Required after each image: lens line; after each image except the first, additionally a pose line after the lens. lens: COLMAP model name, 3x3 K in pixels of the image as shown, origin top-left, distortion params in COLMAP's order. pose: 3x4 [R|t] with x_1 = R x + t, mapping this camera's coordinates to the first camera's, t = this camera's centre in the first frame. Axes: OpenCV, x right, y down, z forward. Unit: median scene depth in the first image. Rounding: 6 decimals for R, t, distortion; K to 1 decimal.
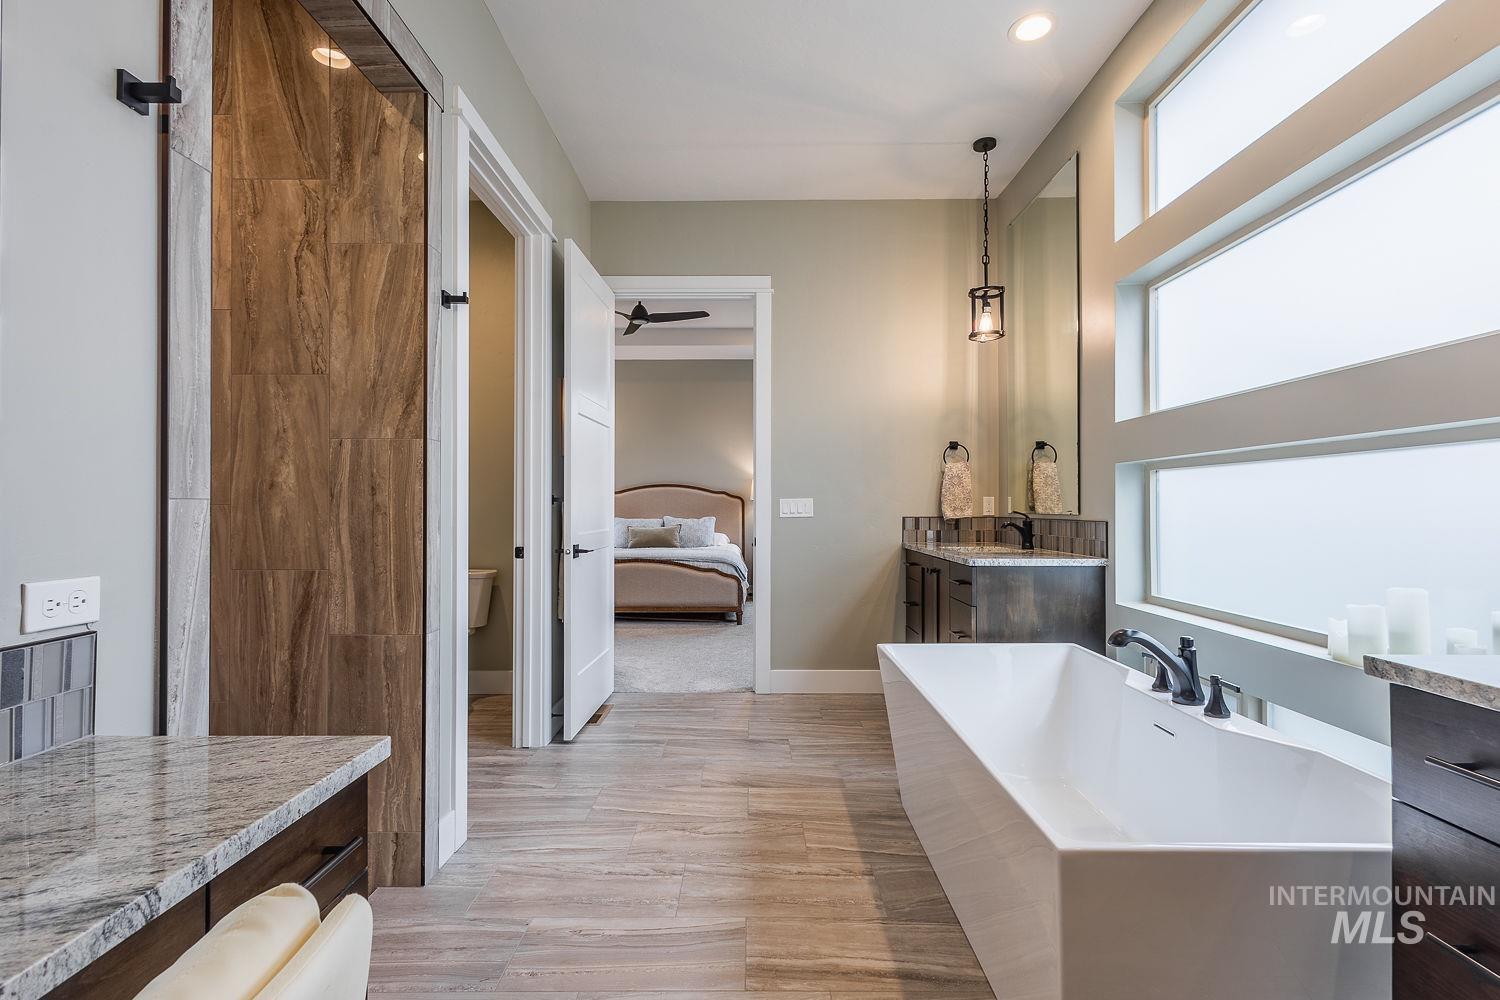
lens RADIAL K [[694.0, 0, 754.2], [0, 694.0, 499.4], [0, 0, 1]] dist [0.003499, -0.002305]
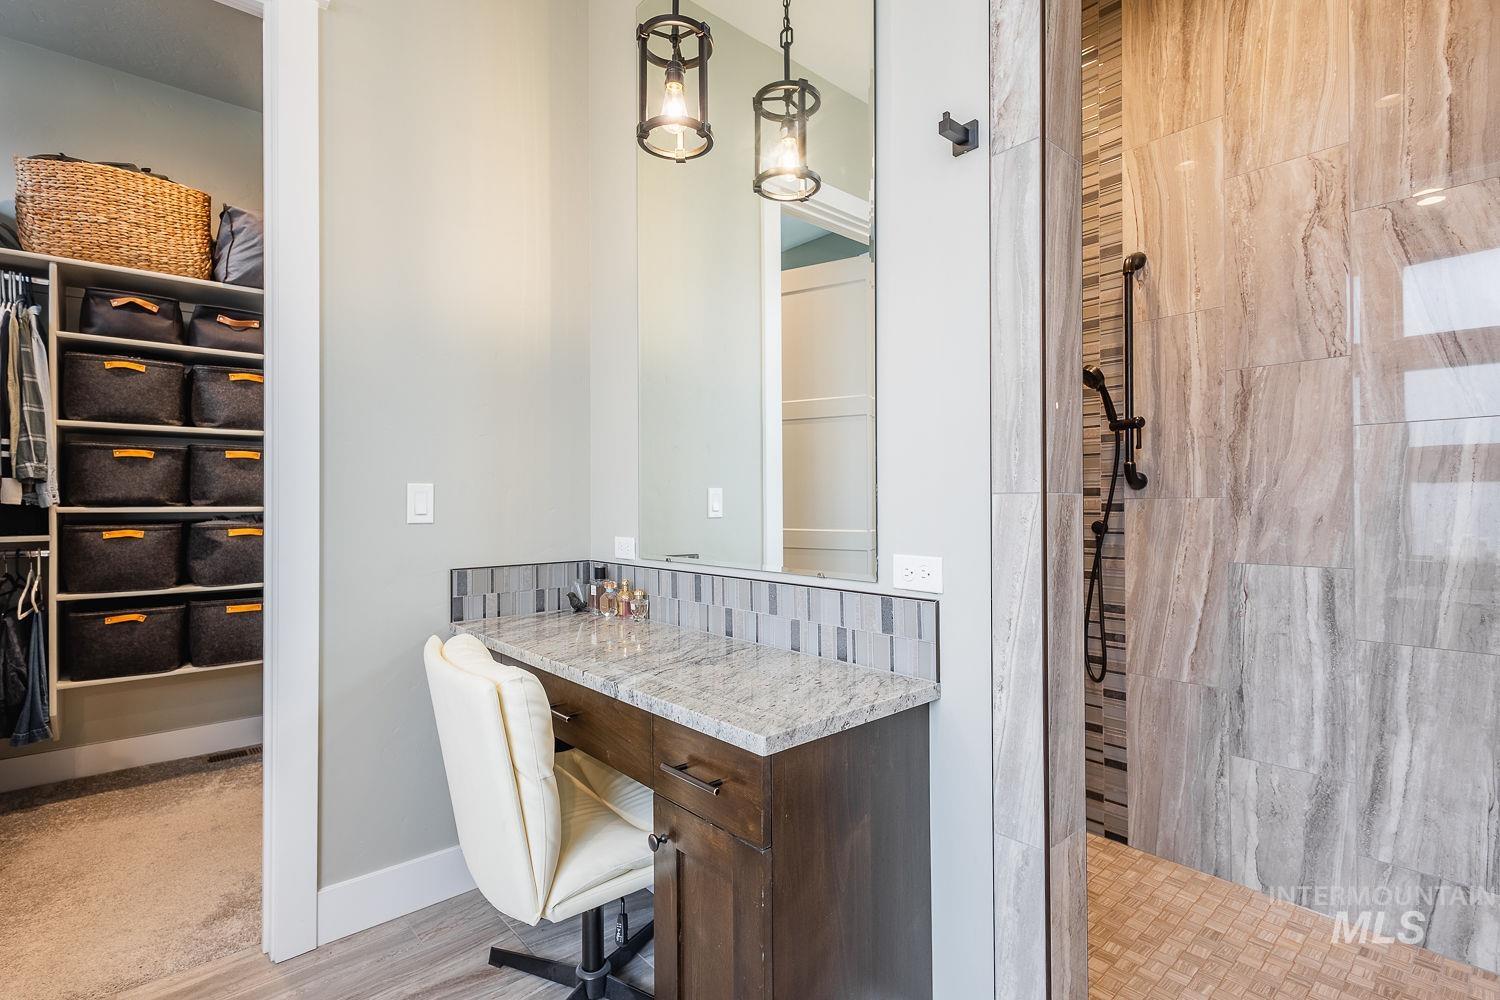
lens RADIAL K [[694.0, 0, 742.9], [0, 694.0, 499.9], [0, 0, 1]] dist [0.003499, -0.002305]
pose [[-0.749738, -0.000974, -0.661734, 0.082122], [0.009340, 0.999884, -0.012054, 0.011303], [0.661669, -0.015218, -0.749642, 0.983932]]
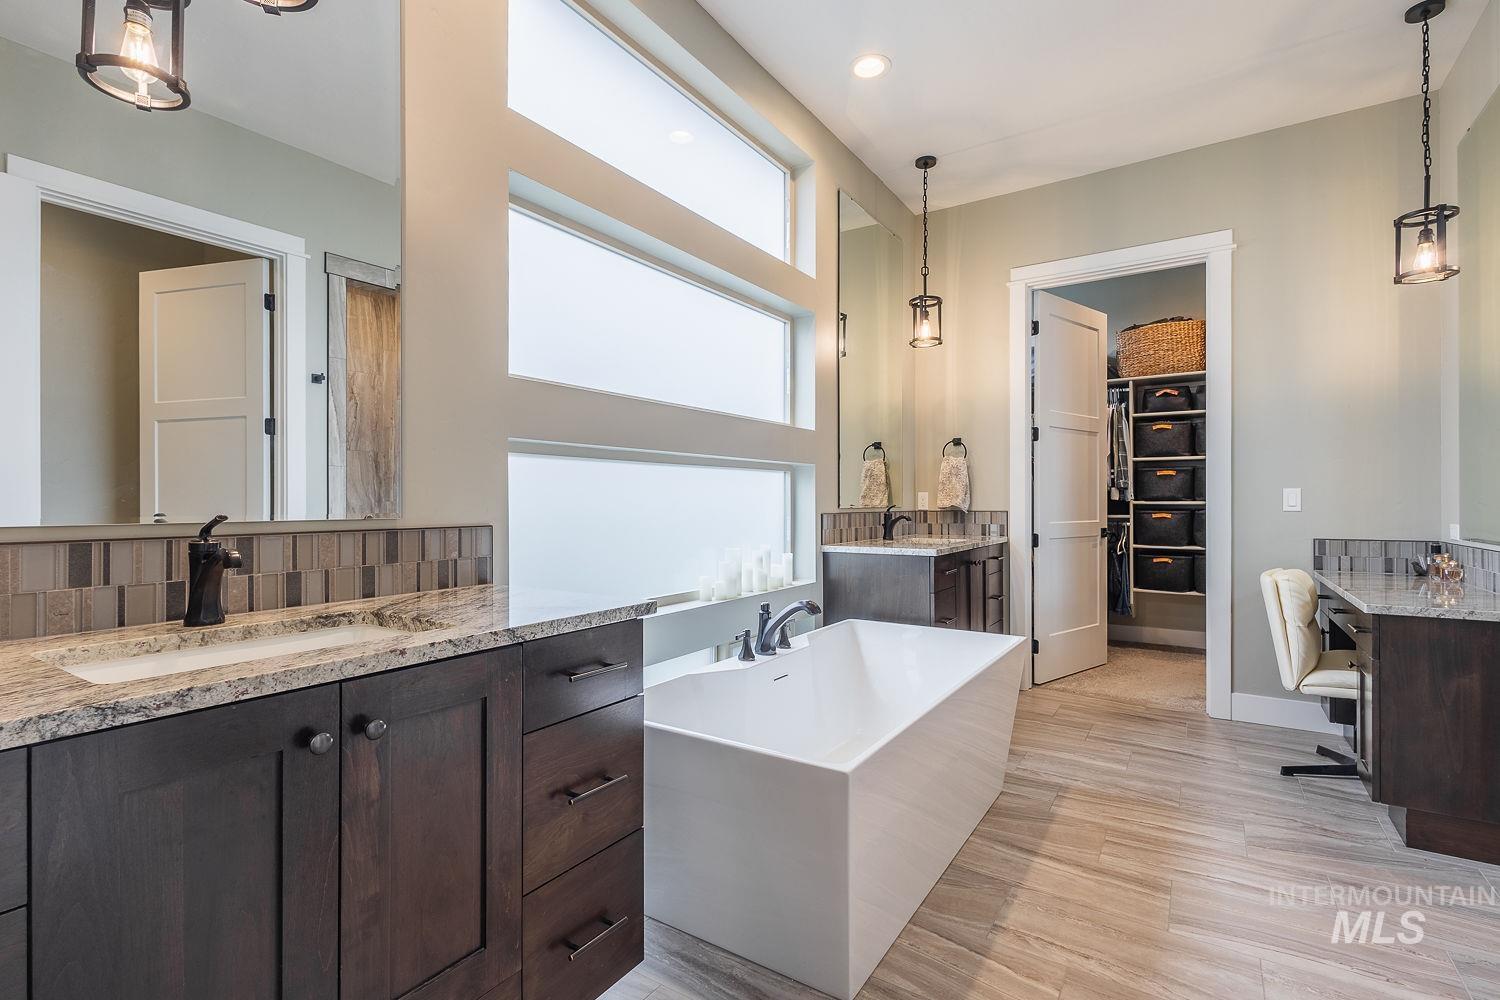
lens RADIAL K [[694.0, 0, 743.7], [0, 694.0, 500.3], [0, 0, 1]] dist [0.003499, -0.002305]
pose [[-0.831320, 0.001203, 0.555793, -0.062080], [-0.003789, 0.999962, -0.007831, 0.020447], [-0.555781, -0.008615, -0.831284, 2.247116]]
